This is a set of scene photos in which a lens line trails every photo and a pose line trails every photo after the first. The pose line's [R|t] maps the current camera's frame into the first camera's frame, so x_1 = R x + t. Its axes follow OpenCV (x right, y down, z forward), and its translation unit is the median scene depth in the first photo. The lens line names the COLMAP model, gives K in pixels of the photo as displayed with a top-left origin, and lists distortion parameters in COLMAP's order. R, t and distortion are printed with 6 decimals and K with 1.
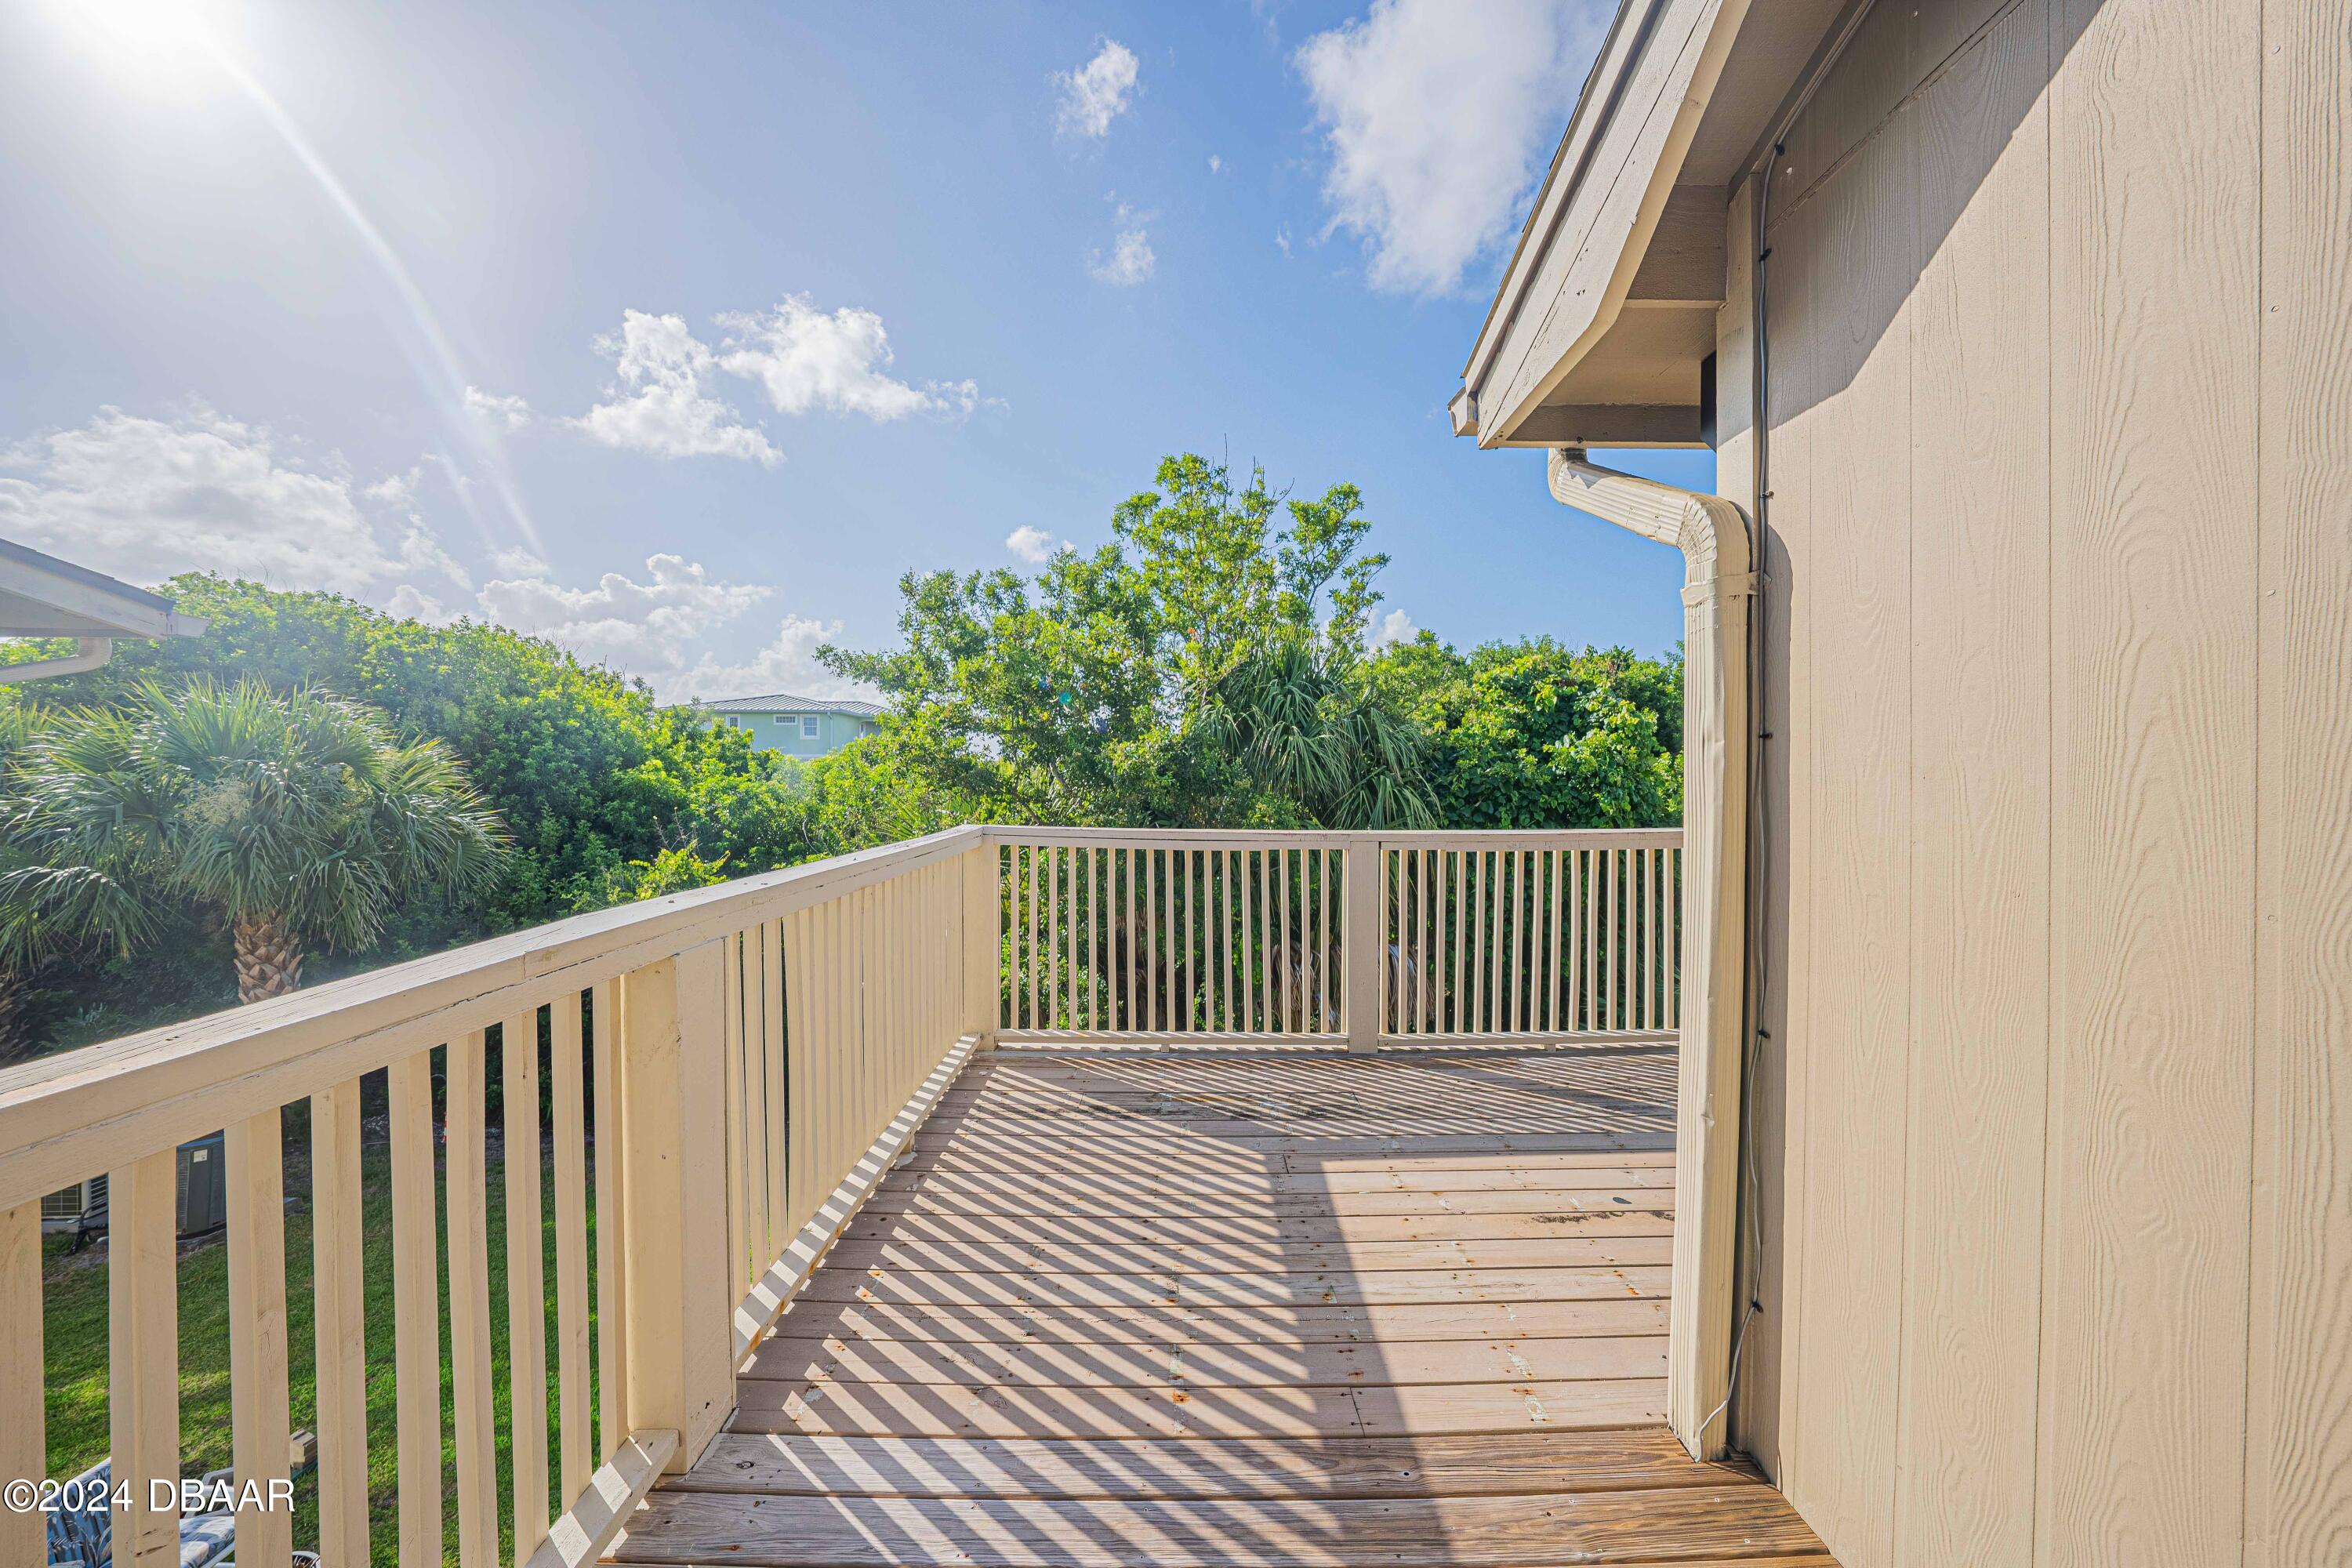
lens RADIAL K [[817.9, 0, 1172.2], [0, 817.9, 781.6], [0, 0, 1]] dist [-0.018526, 0.000582]
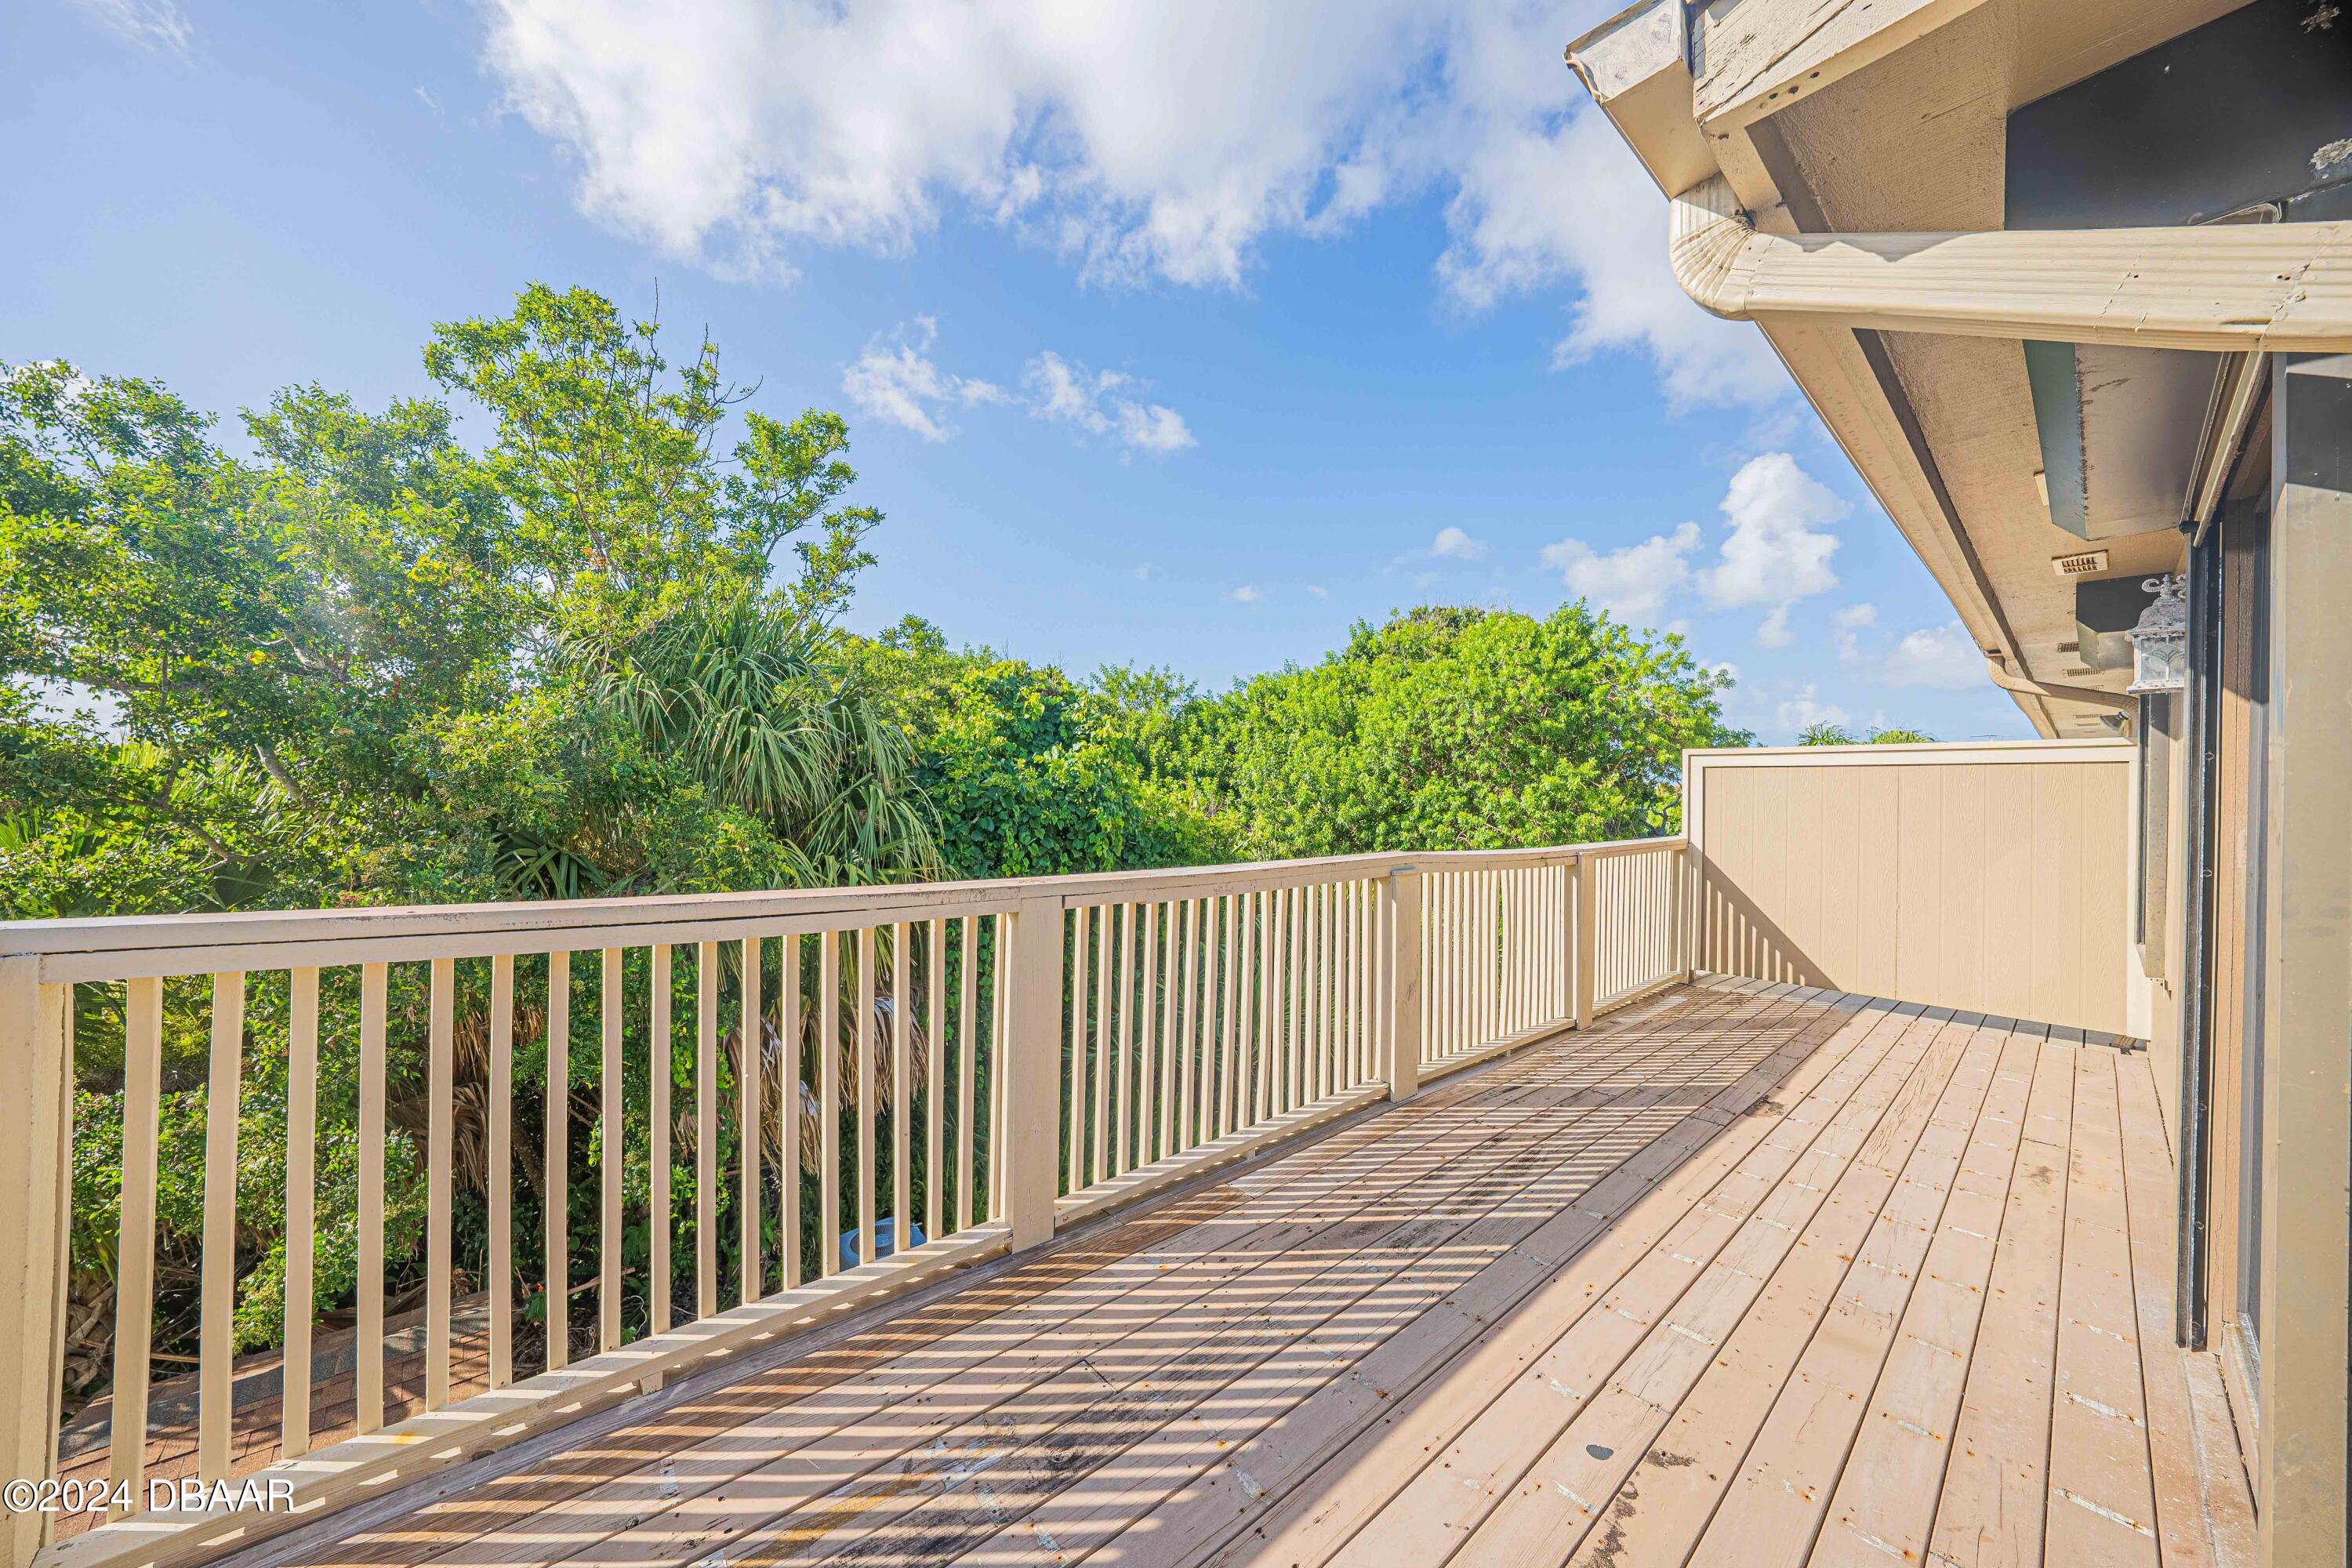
lens RADIAL K [[817.9, 0, 1179.4], [0, 817.9, 784.0], [0, 0, 1]] dist [-0.018526, 0.000582]
pose [[0.754612, 0.022106, 0.655798, -0.036507], [-0.016715, 0.999756, -0.014467, -0.001588], [-0.655958, -0.000045, 0.754797, 0.196148]]
